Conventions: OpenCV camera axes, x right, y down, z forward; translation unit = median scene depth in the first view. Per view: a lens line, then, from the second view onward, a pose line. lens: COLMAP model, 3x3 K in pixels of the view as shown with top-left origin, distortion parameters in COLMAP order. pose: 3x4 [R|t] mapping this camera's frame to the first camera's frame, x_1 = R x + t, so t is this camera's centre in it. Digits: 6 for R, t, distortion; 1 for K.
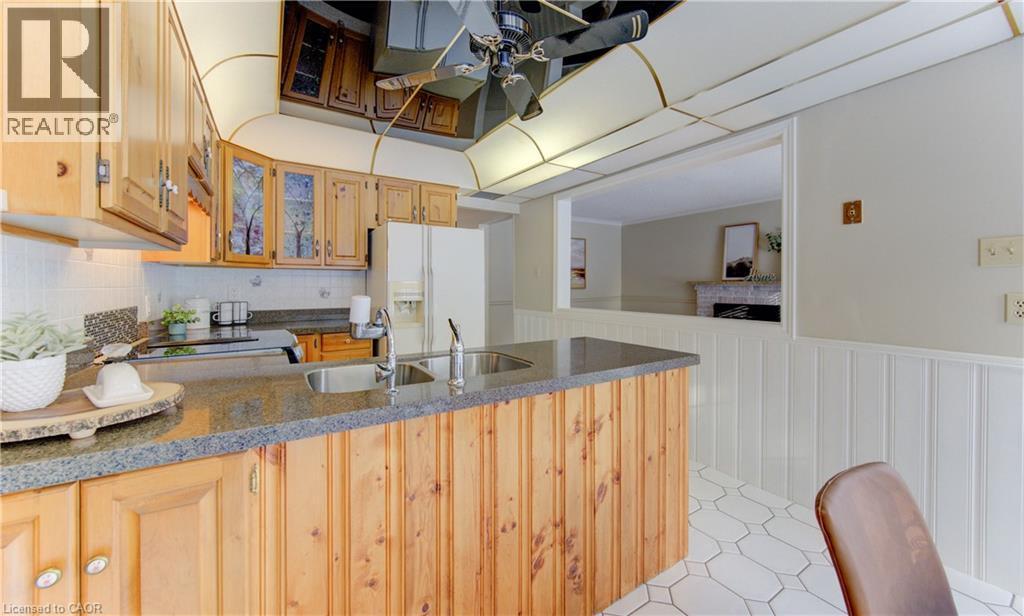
lens RADIAL K [[373.2, 0, 513.5], [0, 373.2, 288.6], [0, 0, 1]] dist [-0.000881, 0.000046]
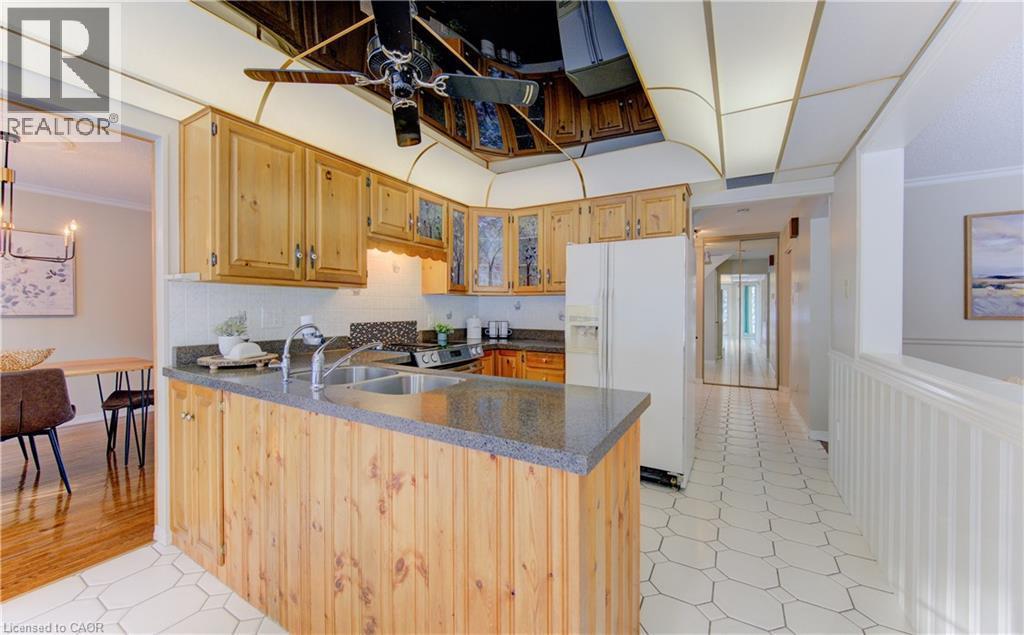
lens RADIAL K [[385.1, 0, 510.0], [0, 385.1, 311.9], [0, 0, 1]] dist [0.000393, -0.000190]
pose [[0.462627, 0.009424, -0.886503, 0.515545], [-0.012392, 0.999915, 0.004163, -0.004569], [0.886467, 0.009060, 0.462704, 0.397453]]
